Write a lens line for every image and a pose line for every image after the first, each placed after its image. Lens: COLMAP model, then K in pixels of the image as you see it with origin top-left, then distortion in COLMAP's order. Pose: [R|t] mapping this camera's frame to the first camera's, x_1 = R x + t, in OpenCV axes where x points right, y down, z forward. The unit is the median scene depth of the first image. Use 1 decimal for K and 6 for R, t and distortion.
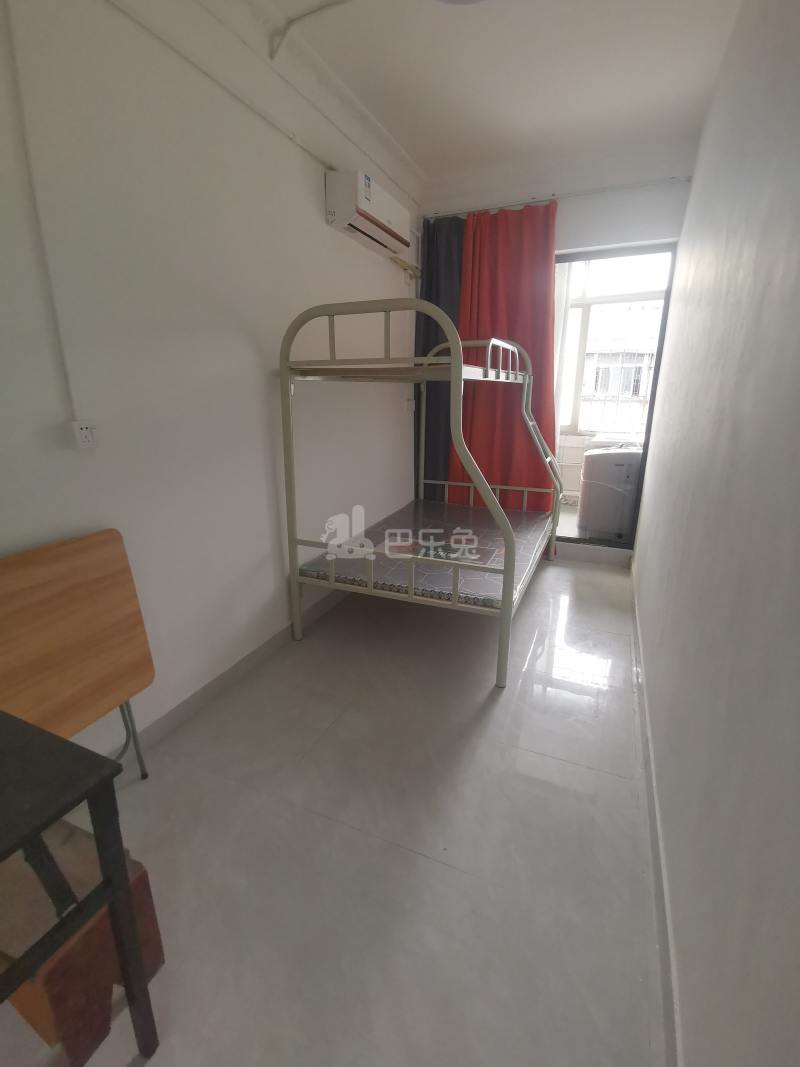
lens RADIAL K [[479.2, 0, 396.1], [0, 479.2, 532.4], [0, 0, 1]] dist [-0.021463, 0.027756]
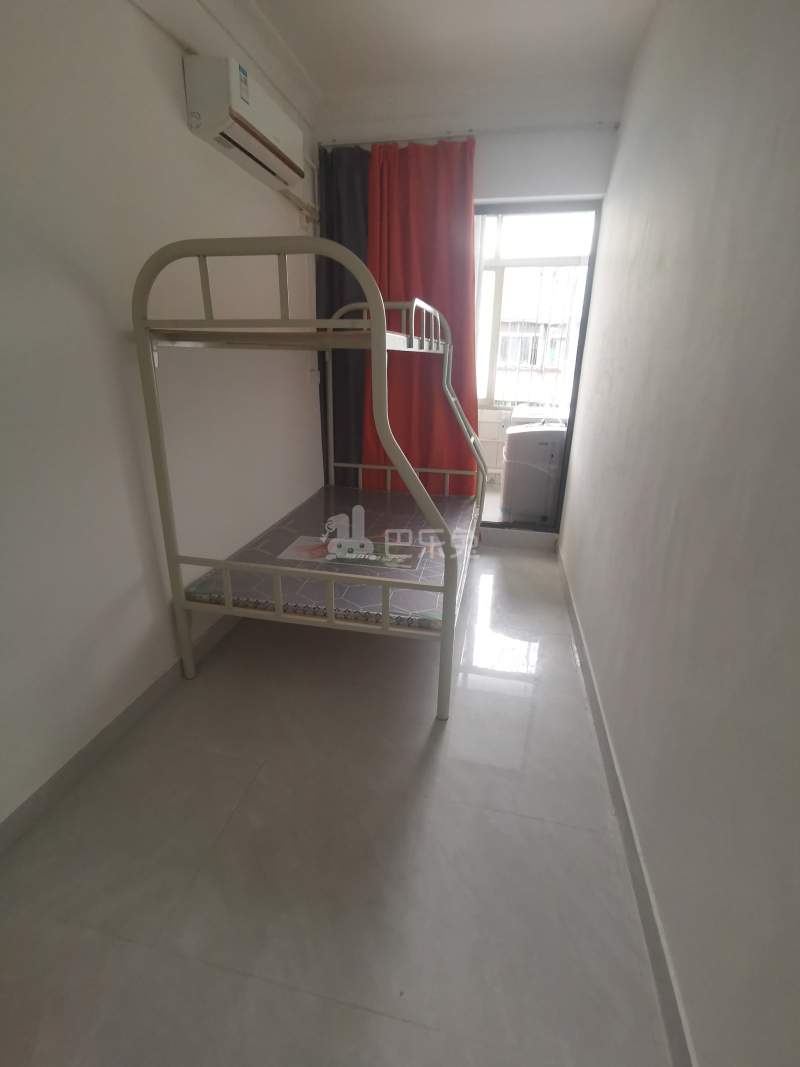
lens RADIAL K [[479.2, 0, 396.1], [0, 479.2, 532.4], [0, 0, 1]] dist [-0.021463, 0.027756]
pose [[0.980425, -0.053829, 0.189394, -0.004560], [0.041404, 0.996760, 0.068960, -0.048817], [-0.192492, -0.059768, 0.979477, 0.136723]]
